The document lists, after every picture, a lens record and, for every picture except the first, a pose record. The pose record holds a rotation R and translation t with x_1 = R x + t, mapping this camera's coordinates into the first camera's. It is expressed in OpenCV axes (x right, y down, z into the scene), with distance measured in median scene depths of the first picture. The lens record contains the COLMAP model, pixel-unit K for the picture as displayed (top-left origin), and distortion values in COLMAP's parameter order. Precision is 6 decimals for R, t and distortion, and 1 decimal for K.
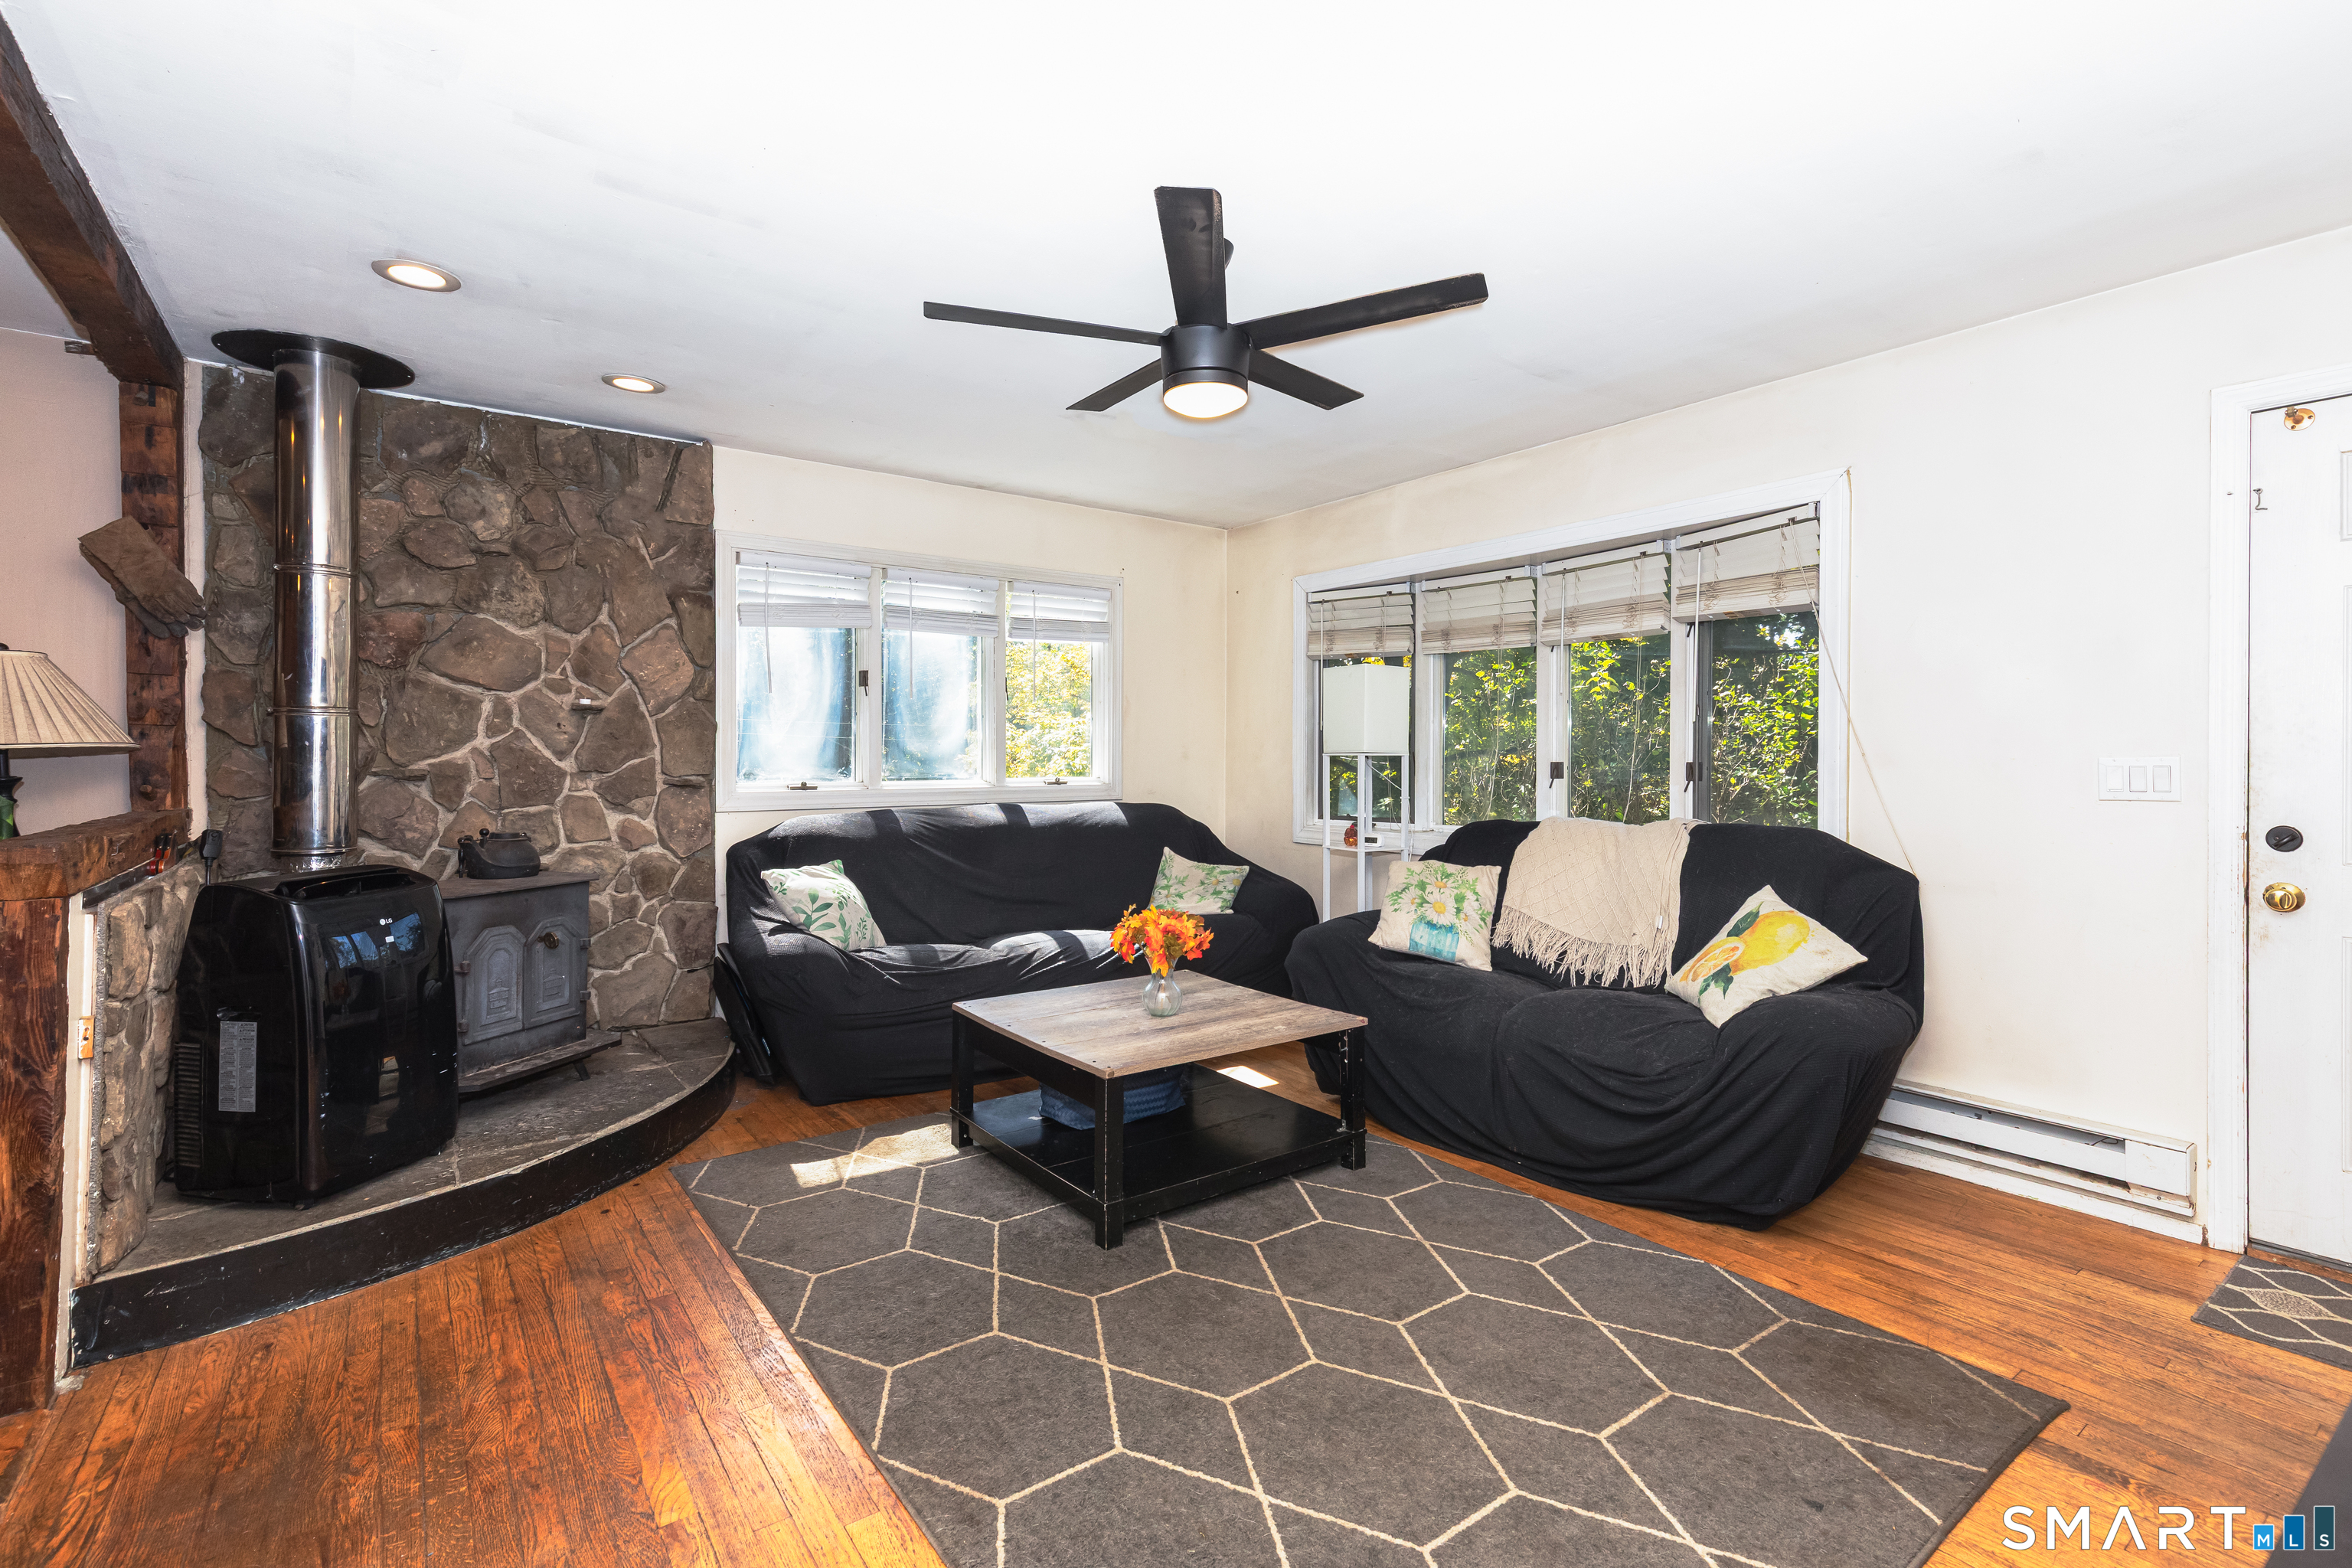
lens RADIAL K [[1071.1, 0, 1186.4], [0, 1071.1, 760.5], [0, 0, 1]] dist [0.008360, -0.001402]
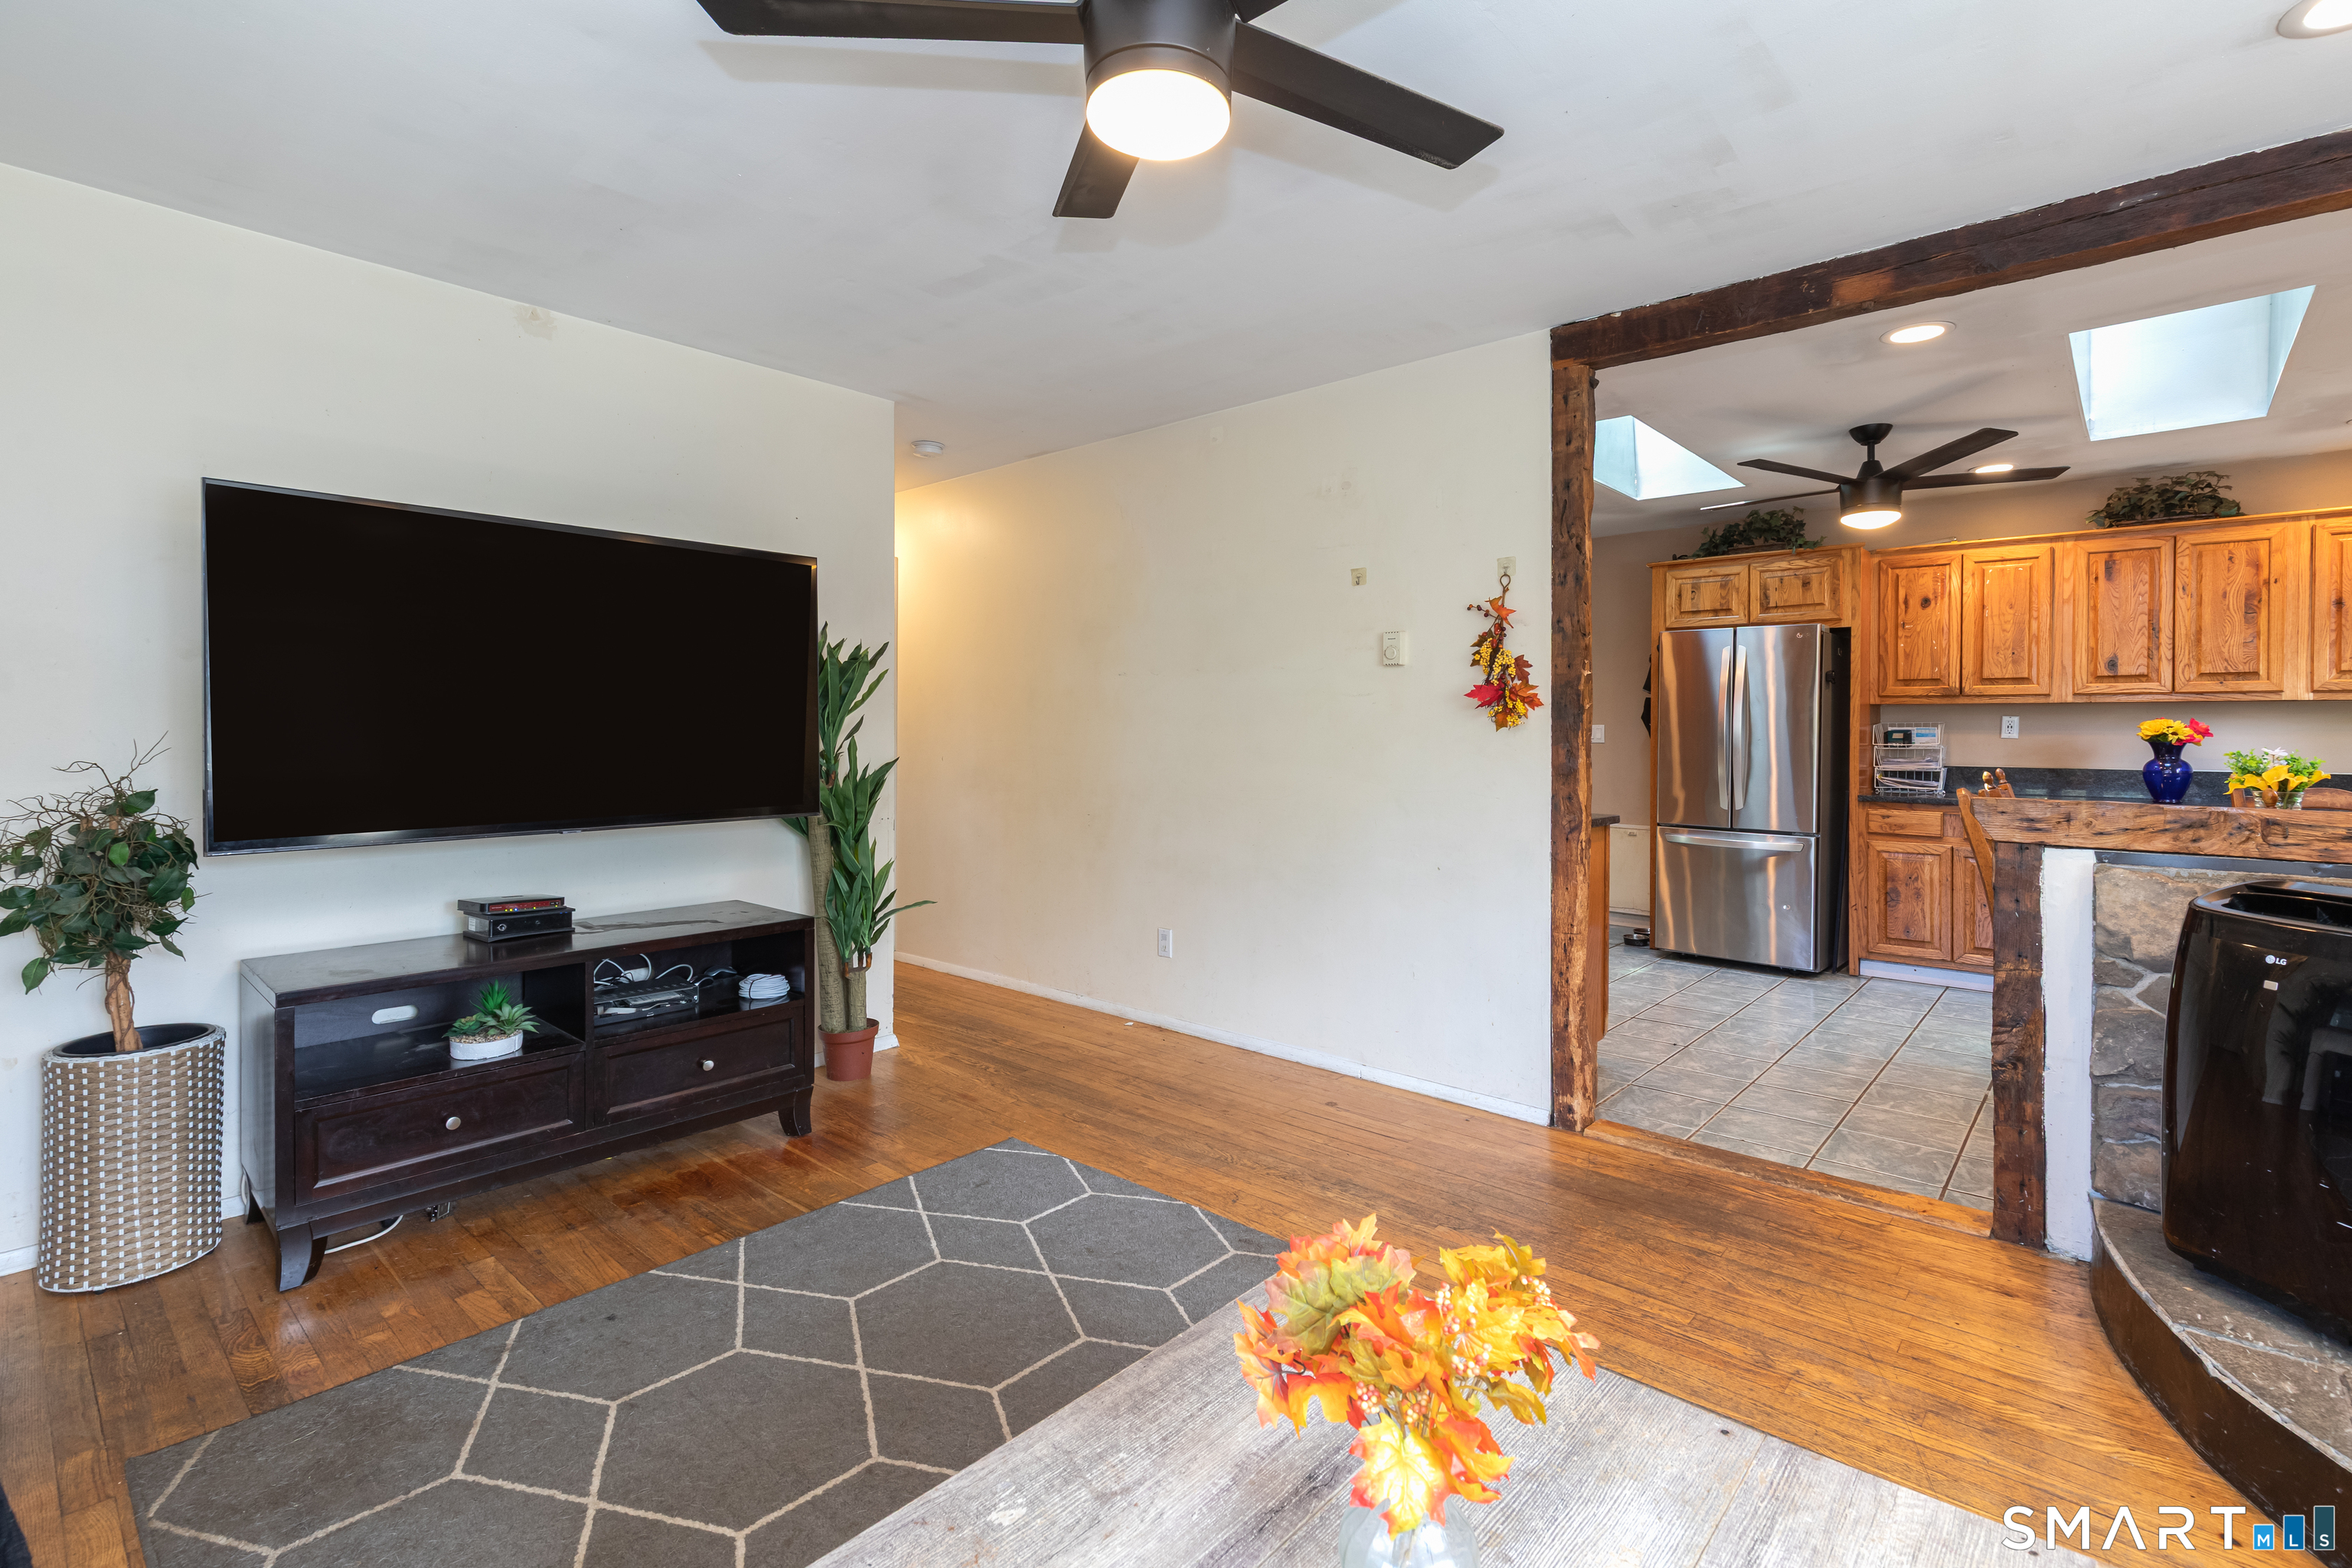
lens RADIAL K [[1071.1, 0, 1201.7], [0, 1071.1, 735.6], [0, 0, 1]] dist [0.008360, -0.001402]
pose [[-0.976779, -0.002680, -0.214235, 0.083383], [-0.005579, 0.999901, 0.012932, -0.005121], [0.214179, 0.013827, -0.976697, 1.110020]]
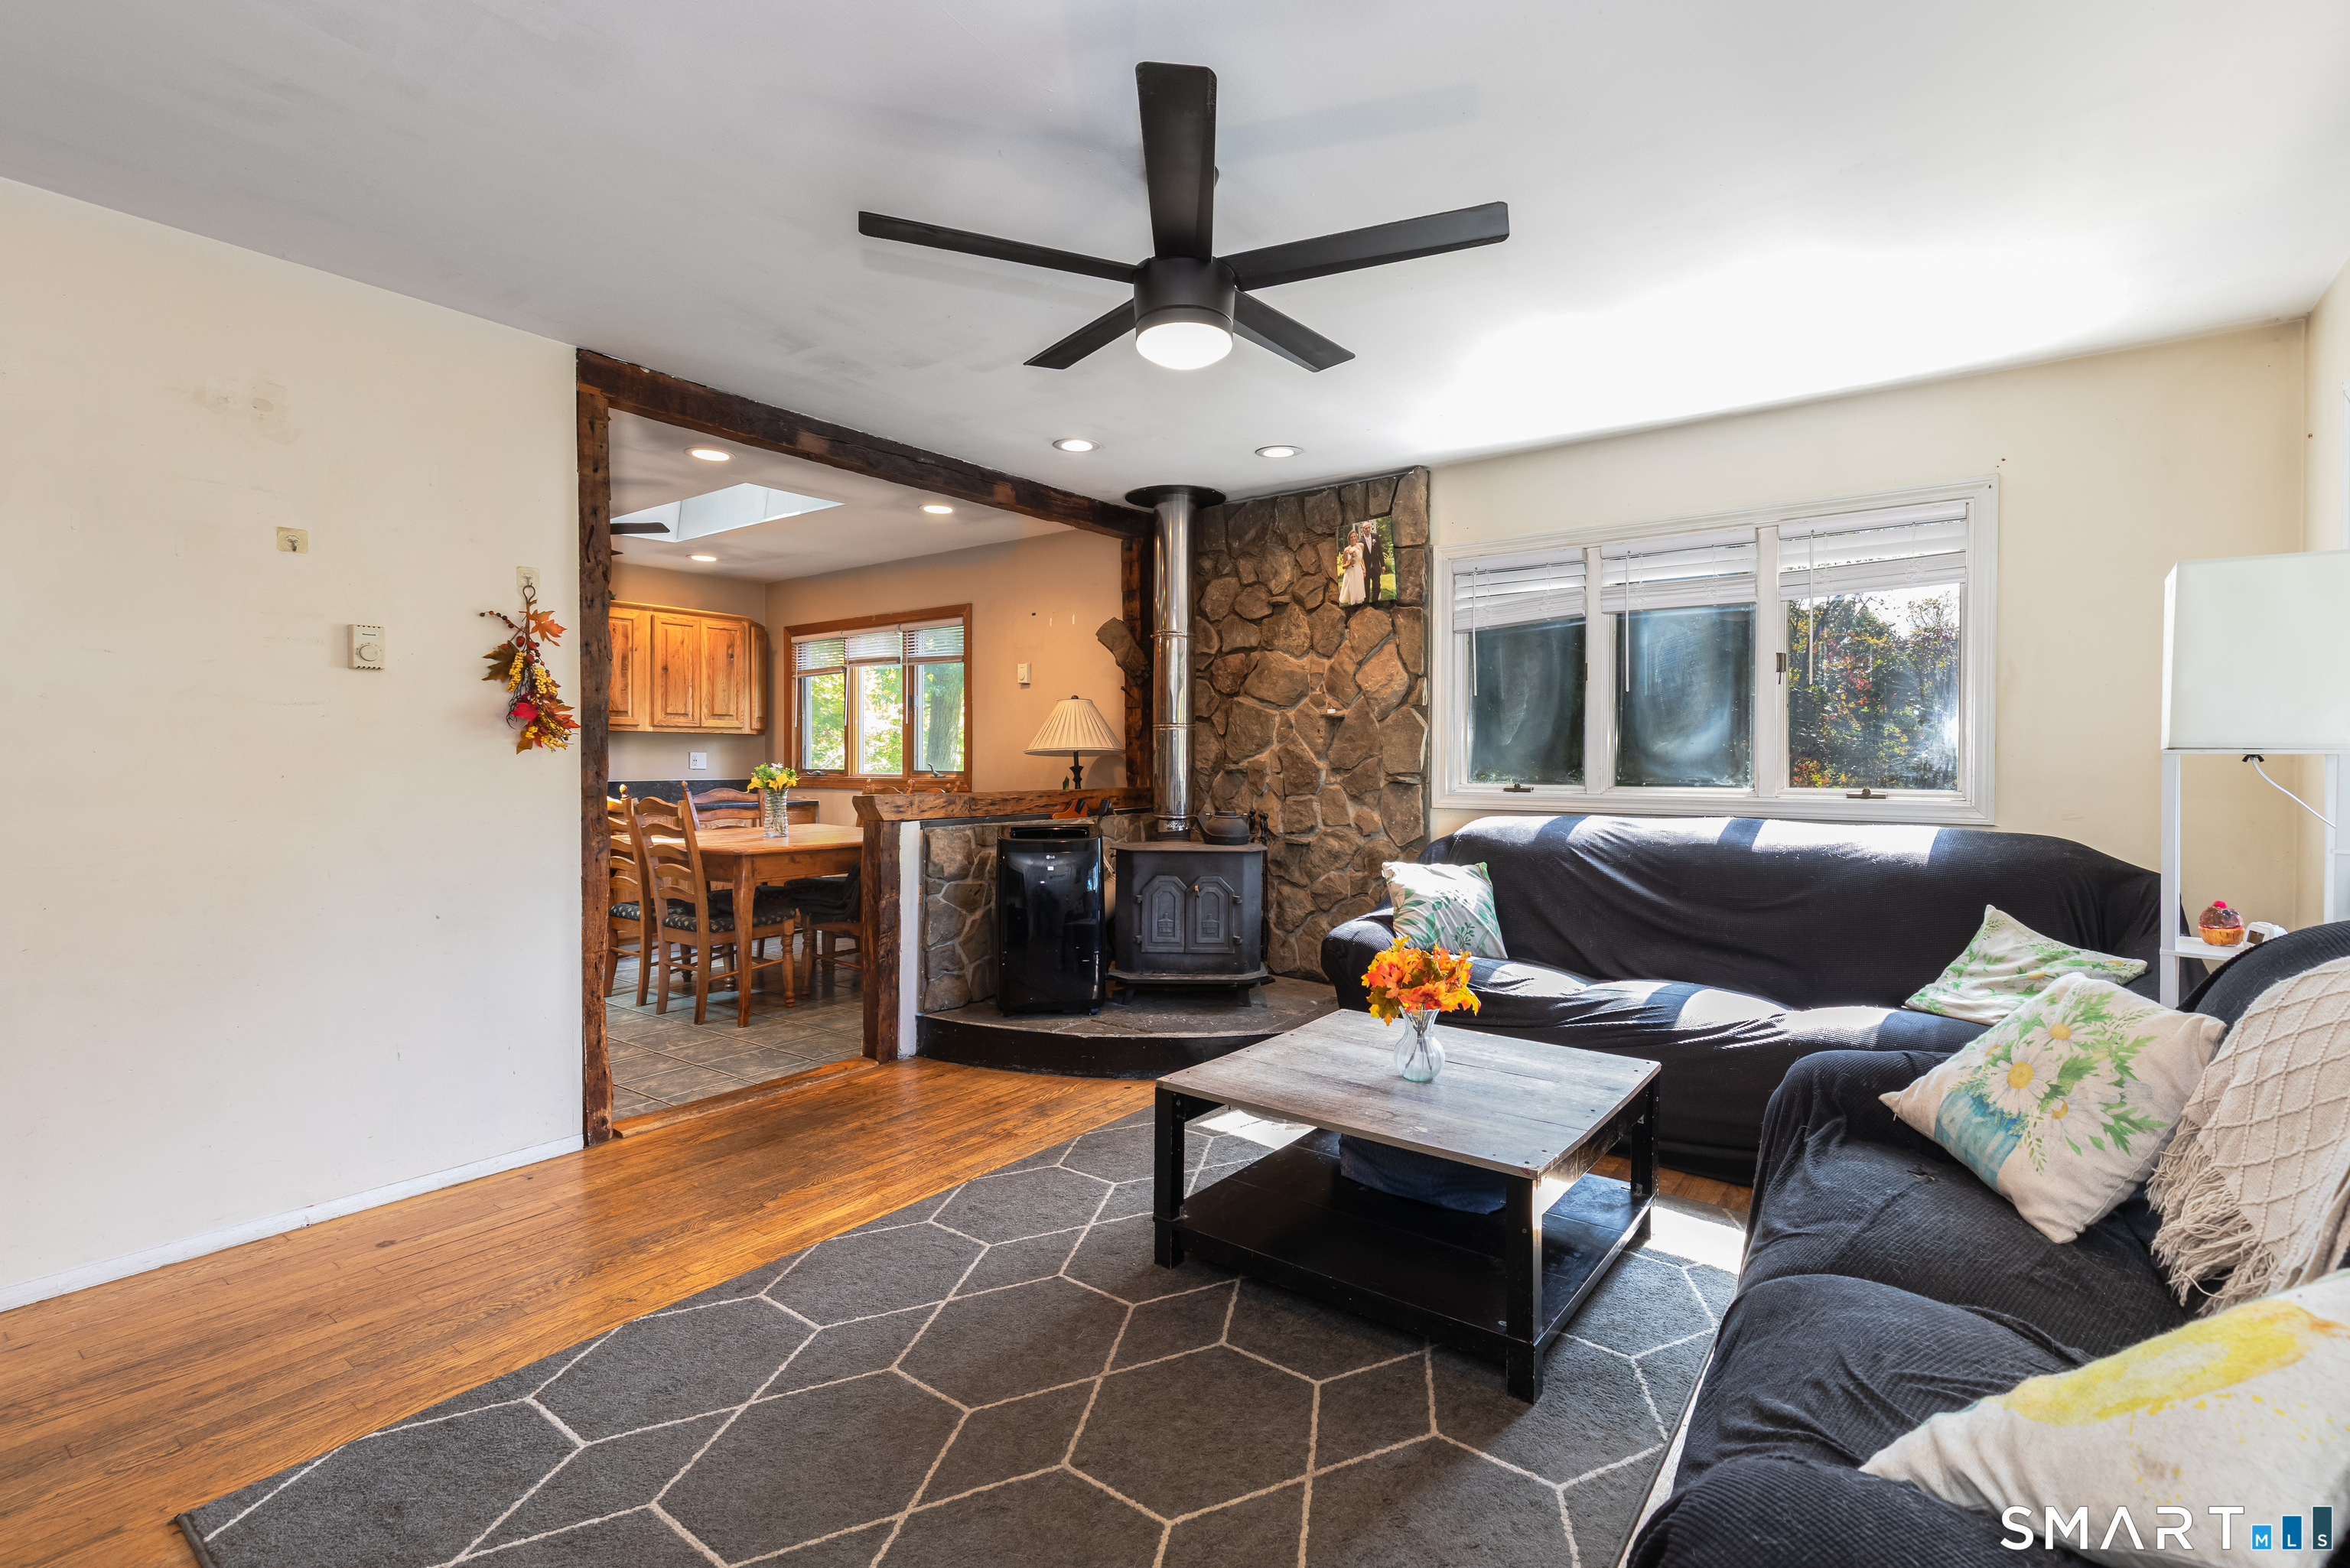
lens RADIAL K [[1070.1, 0, 1183.0], [0, 1070.1, 765.7], [0, 0, 1]] dist [0.008360, -0.001402]
pose [[0.282337, 0.008283, -0.959279, 0.603762], [-0.009968, 0.999934, 0.005701, 0.001409], [0.959263, 0.007953, 0.282401, 0.527331]]
